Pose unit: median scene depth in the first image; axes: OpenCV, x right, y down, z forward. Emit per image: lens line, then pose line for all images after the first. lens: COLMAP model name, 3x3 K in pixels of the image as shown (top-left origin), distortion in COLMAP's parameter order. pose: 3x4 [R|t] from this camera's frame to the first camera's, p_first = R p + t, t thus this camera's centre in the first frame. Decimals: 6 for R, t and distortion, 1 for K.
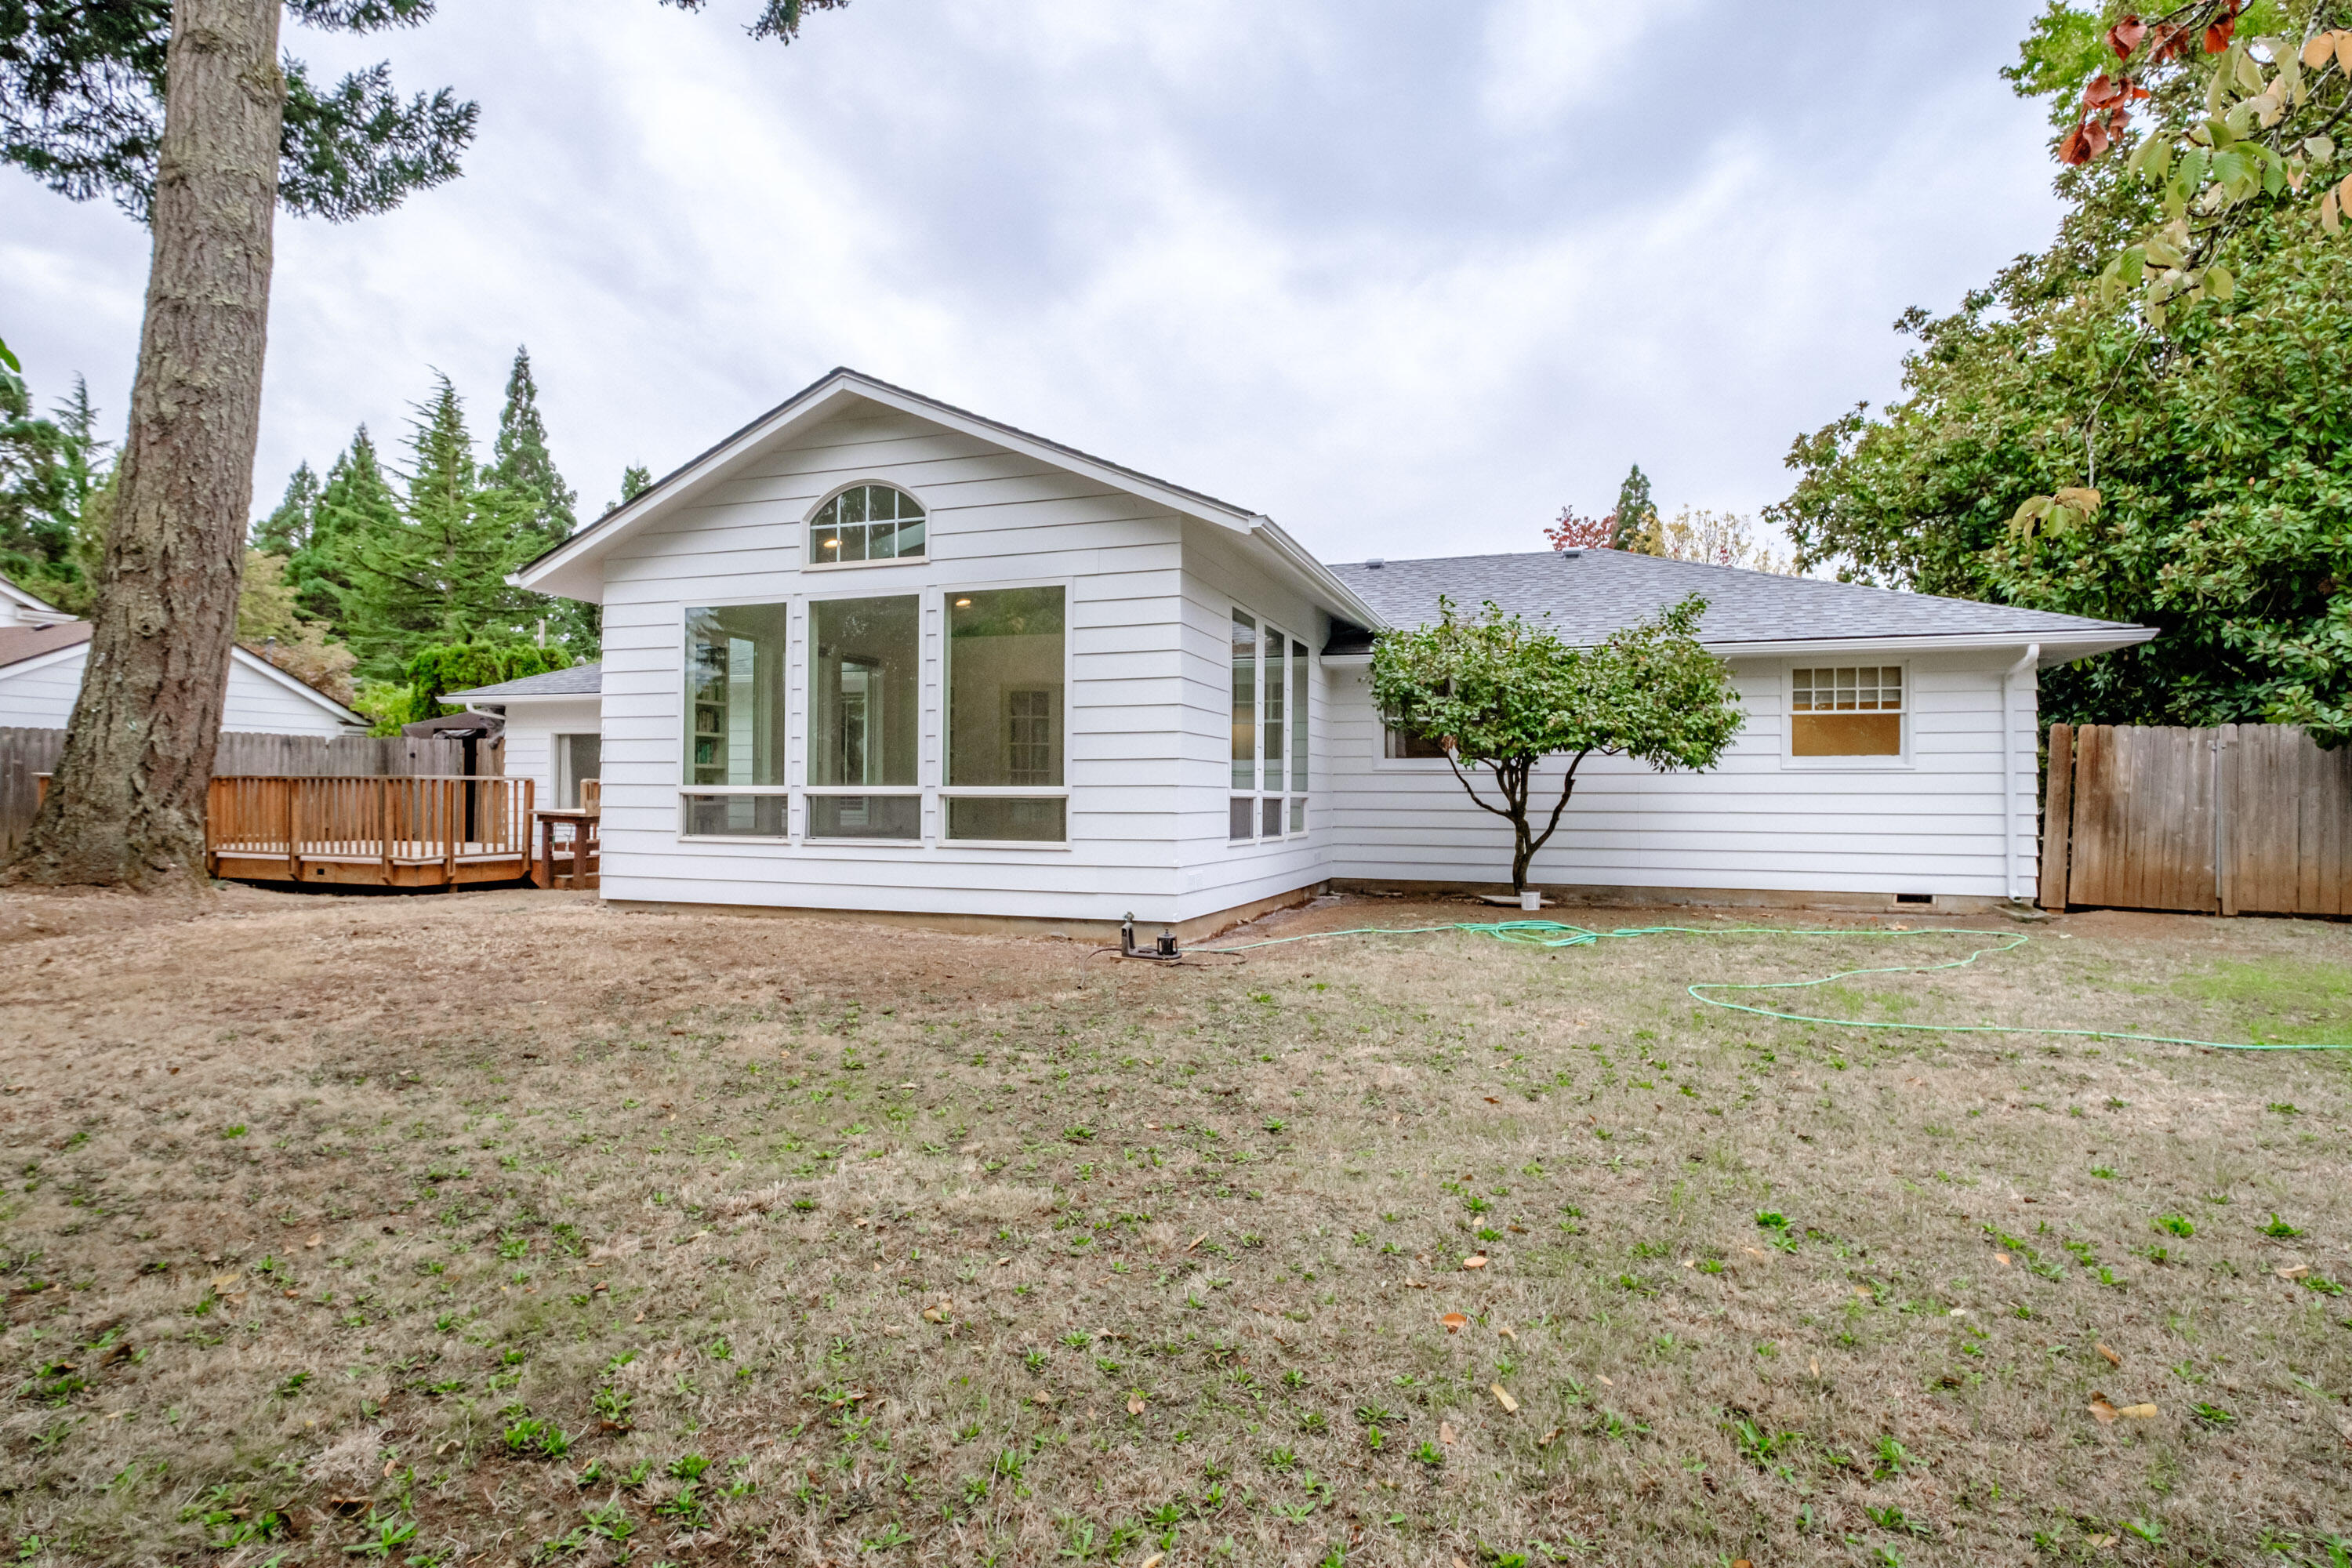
lens RADIAL K [[1187.9, 0, 1187.6], [0, 1187.9, 790.9], [0, 0, 1]] dist [-0.003649, 0.001961]
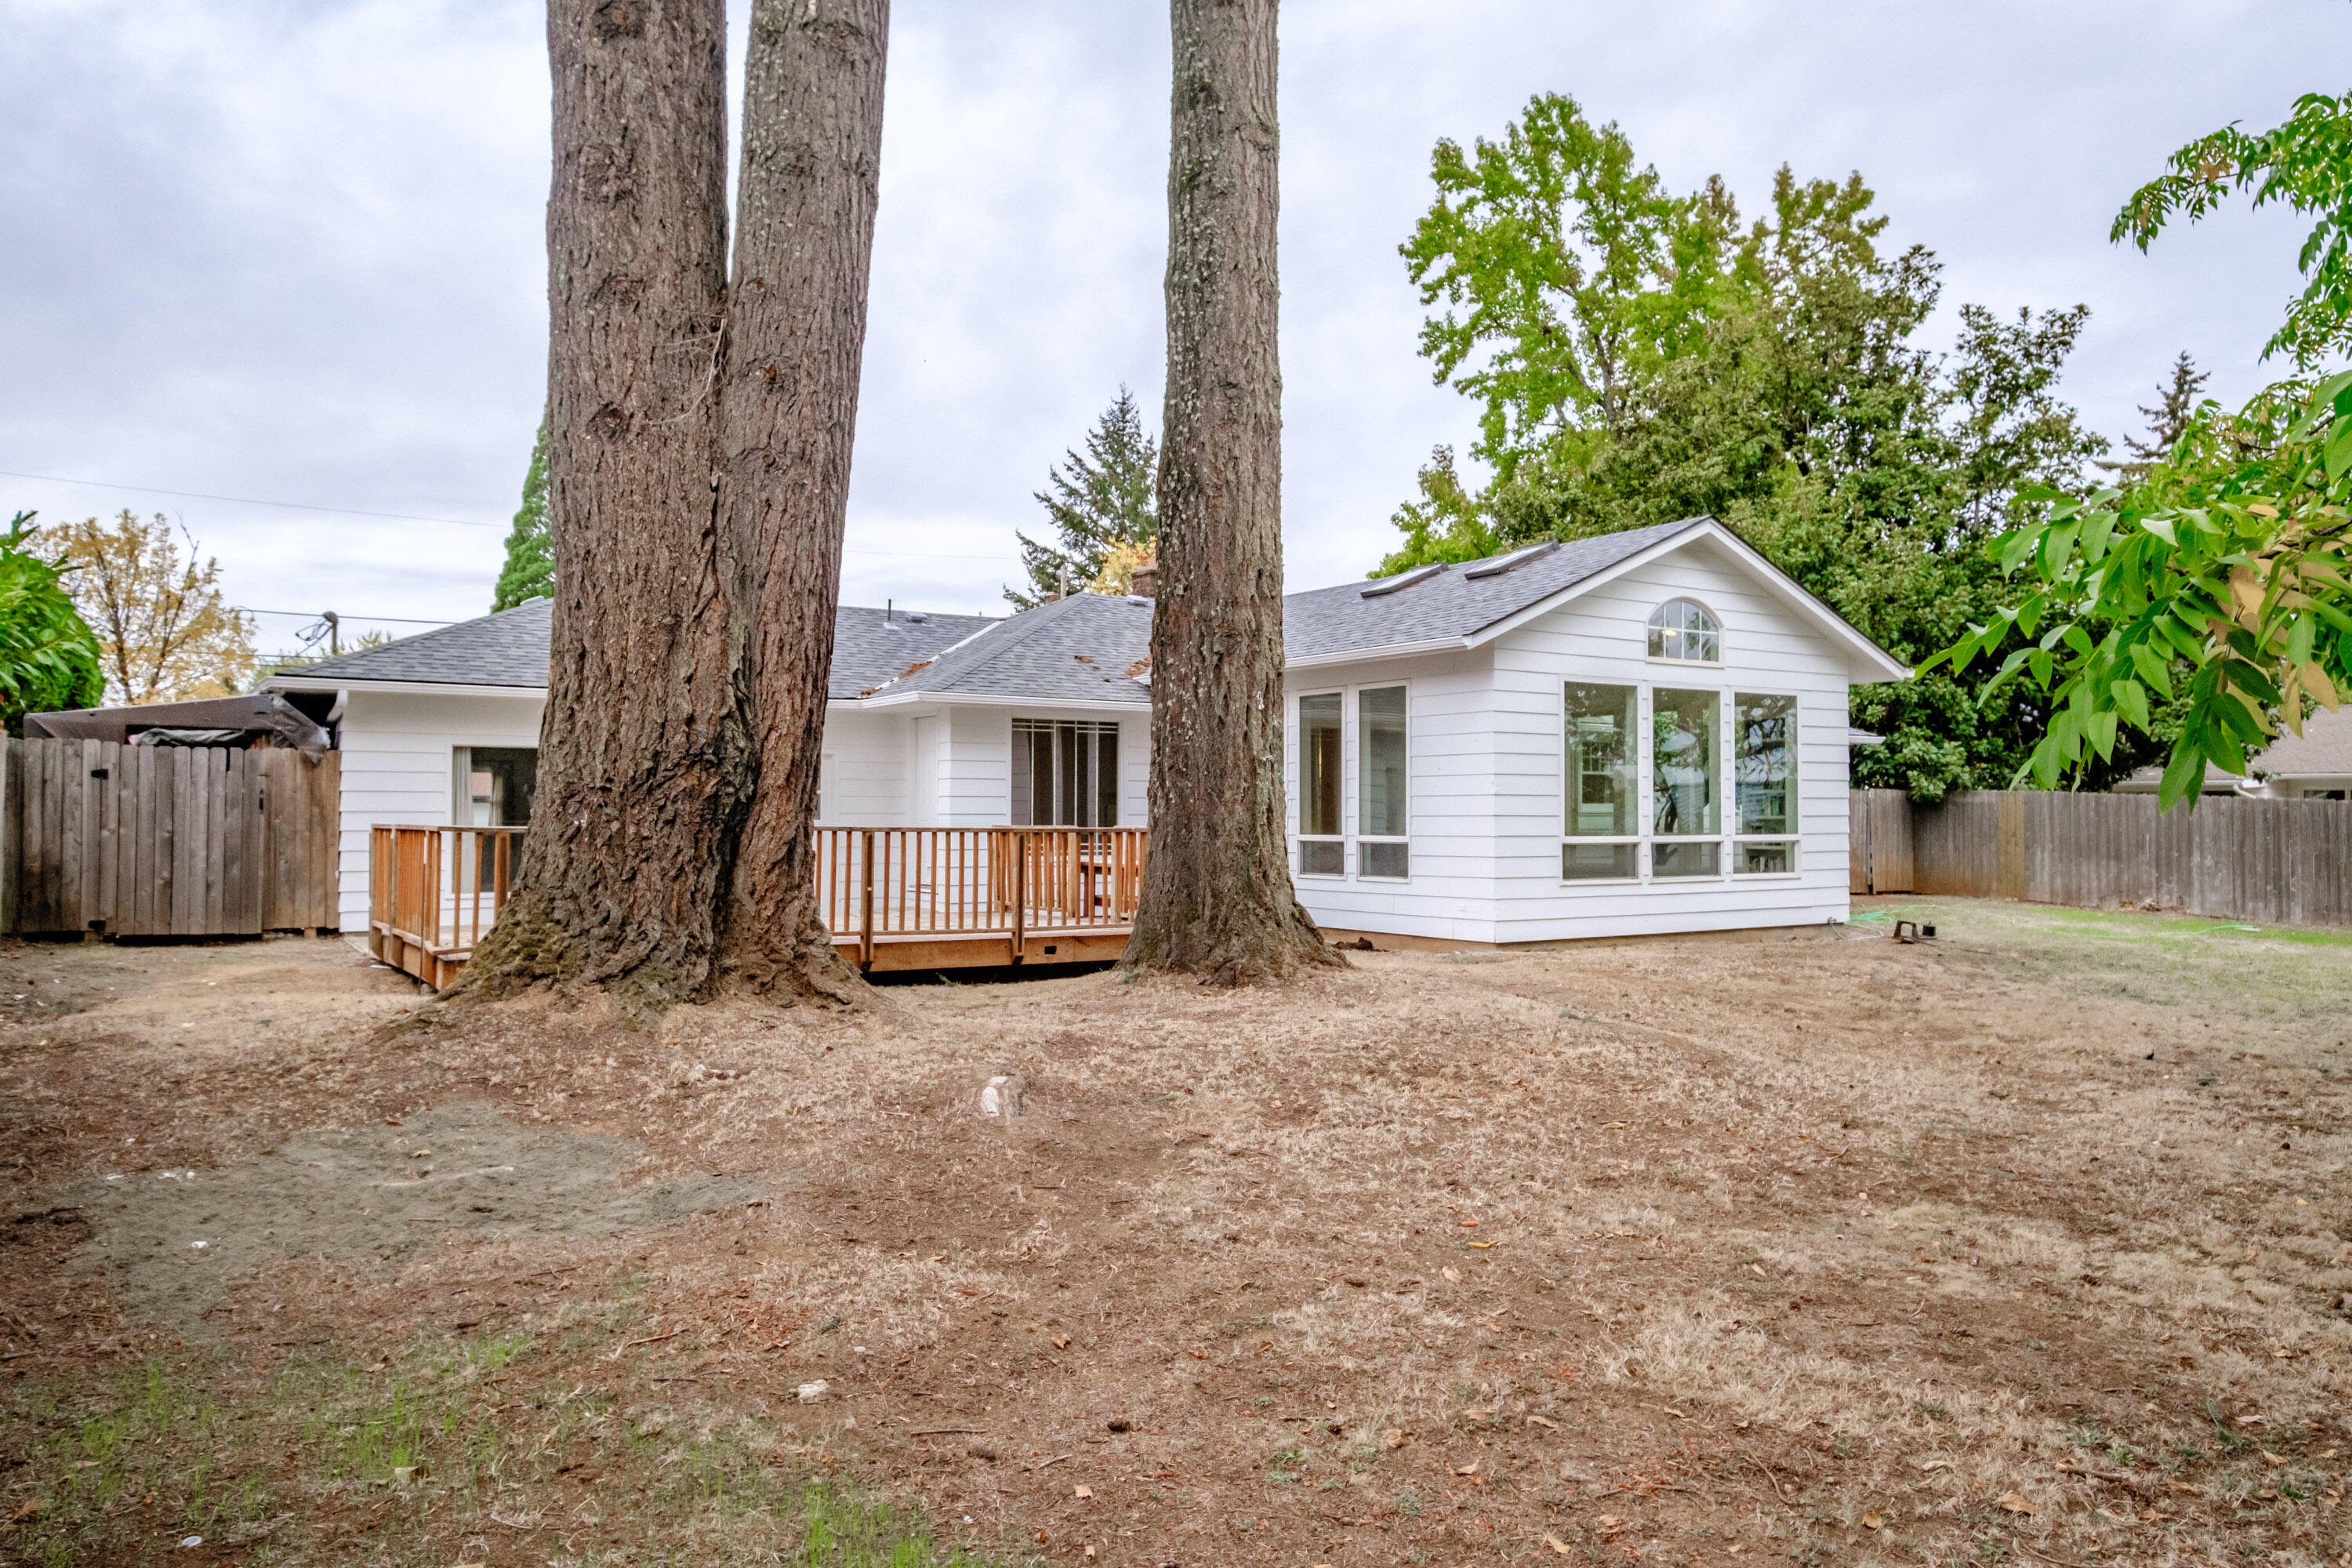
lens RADIAL K [[1654.0, 0, 1192.5], [0, 1654.0, 783.0], [0, 0, 1]] dist [-0.032281, 0.000843]
pose [[0.609270, 0.010118, 0.792898, -1.527456], [-0.001912, 0.999934, -0.011291, -0.030001], [-0.792960, 0.005364, 0.609250, 0.257044]]
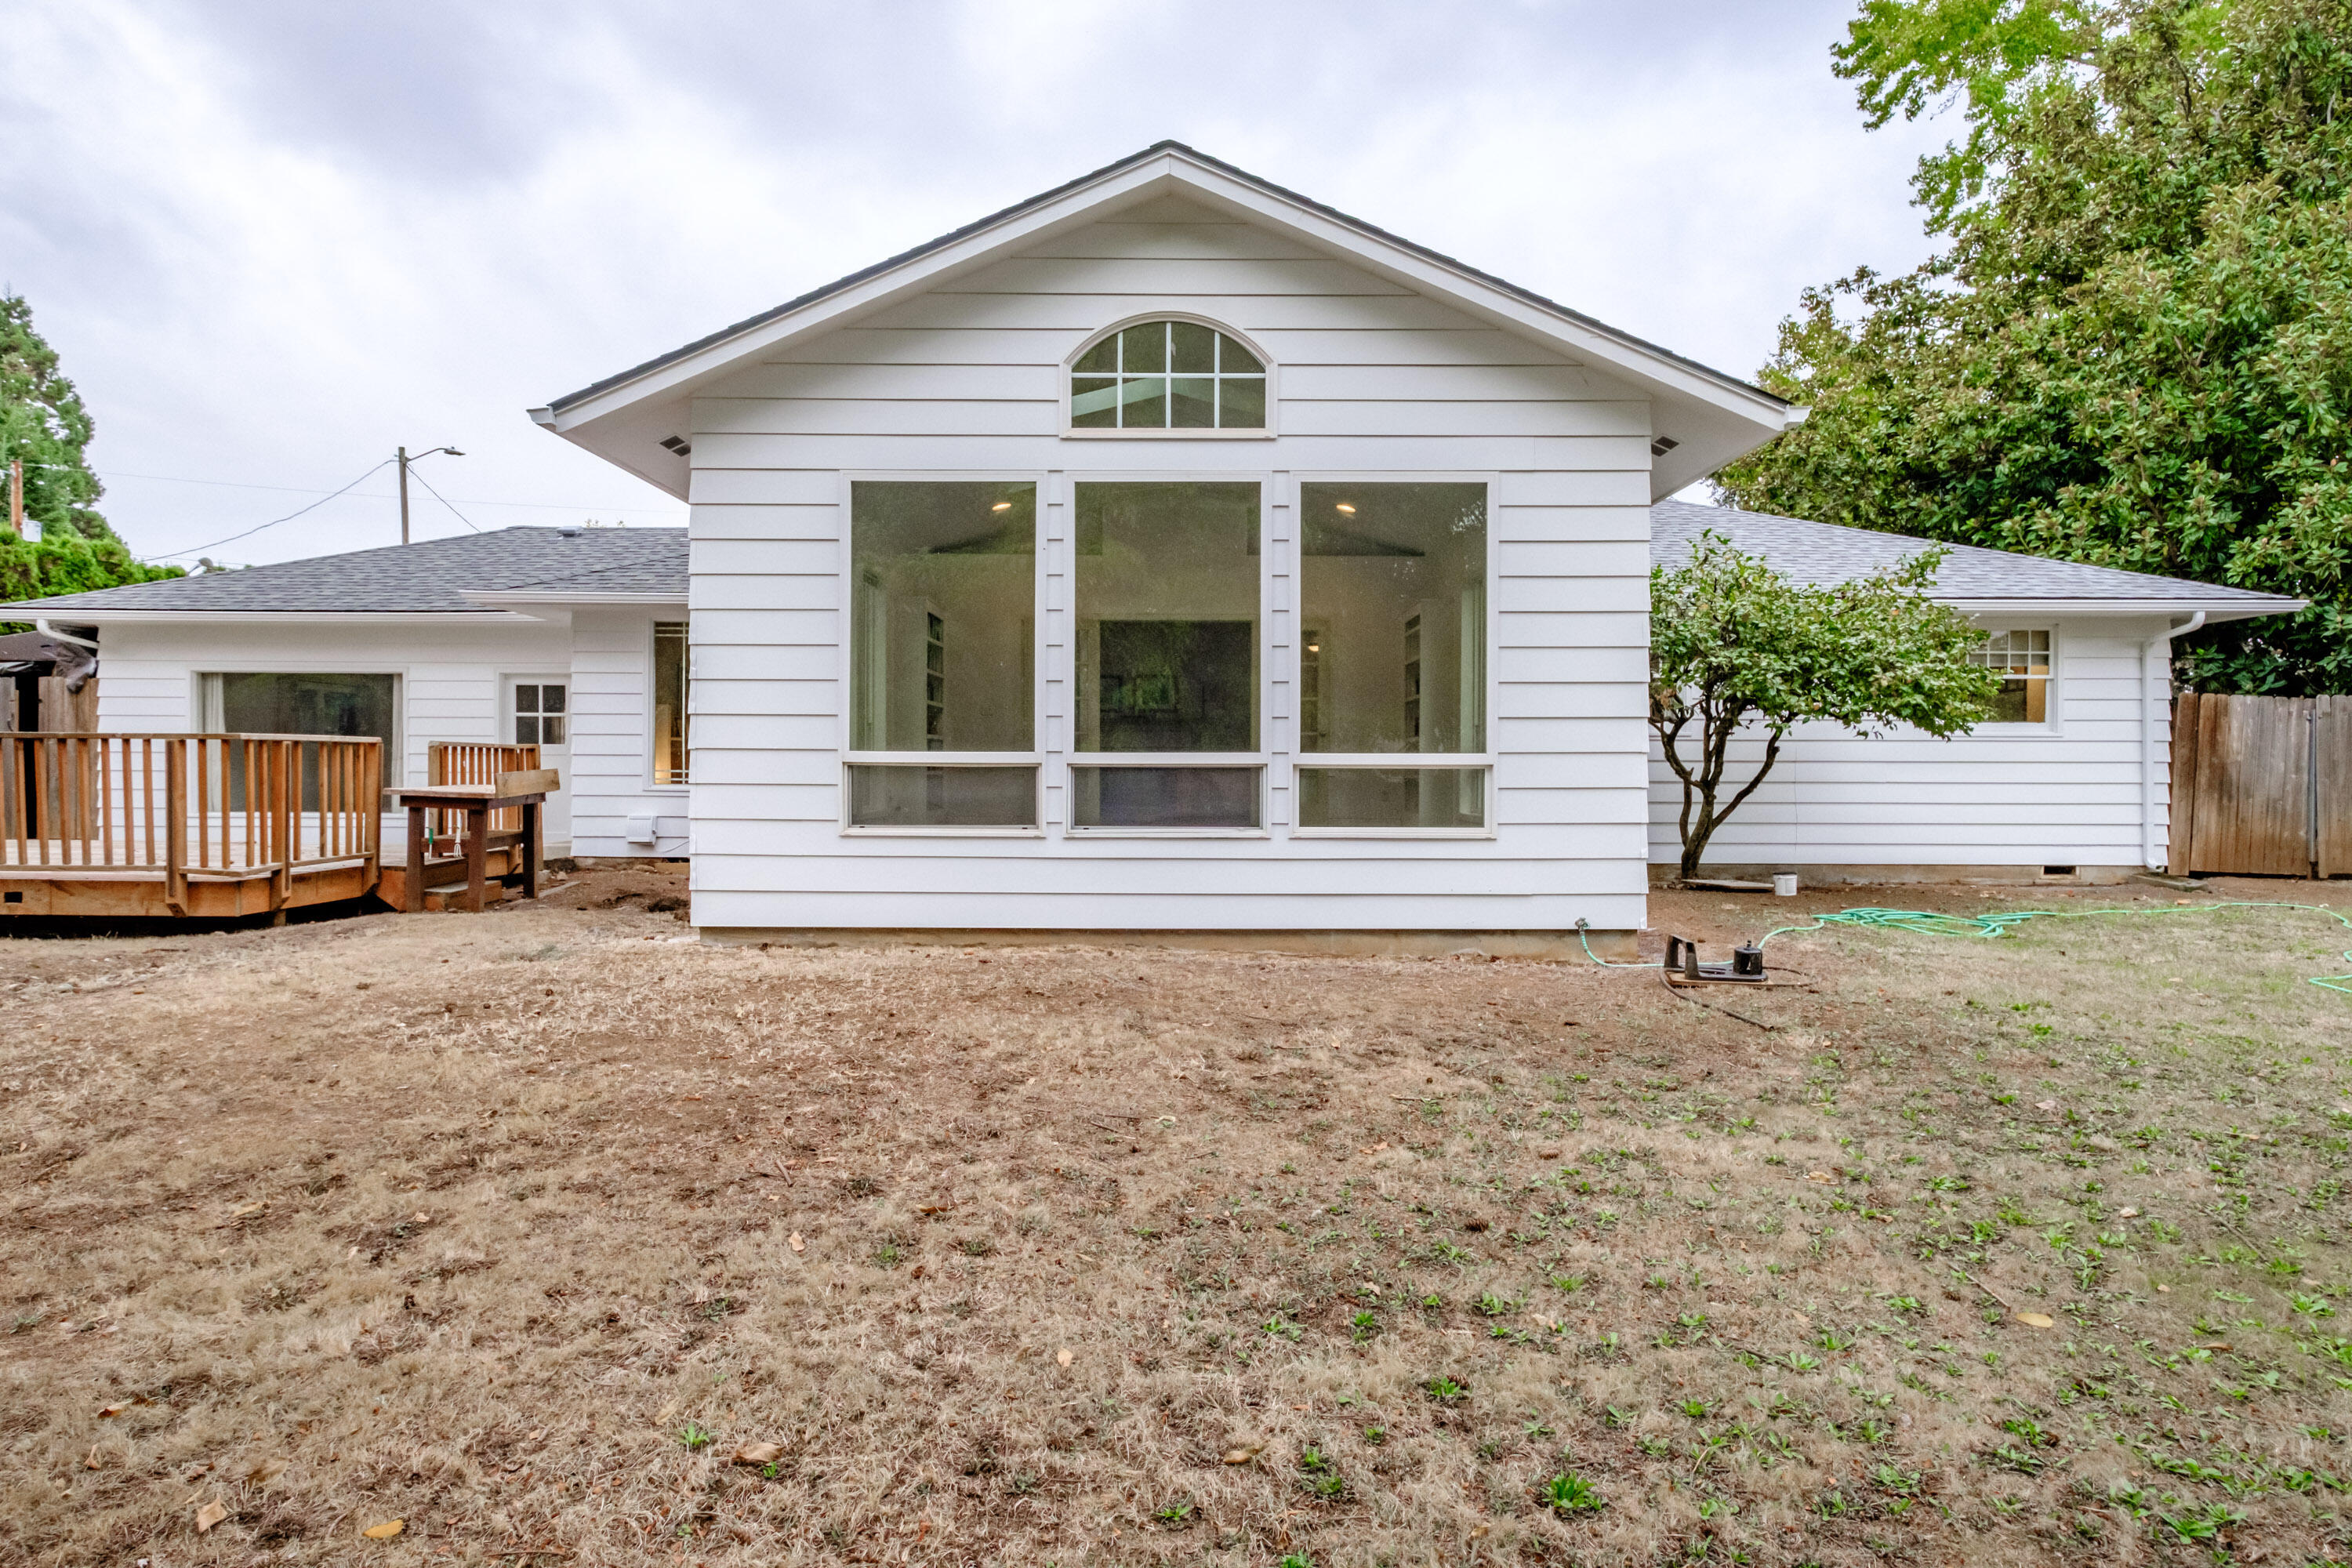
lens RADIAL K [[1319.9, 0, 1186.8], [0, 1319.9, 781.3], [0, 0, 1]] dist [-0.001252, 0.003677]
pose [[0.945973, -0.005056, 0.324206, -0.392502], [-0.000620, 0.999848, 0.017403, -0.000407], [-0.324245, -0.016664, 0.945826, 0.198686]]
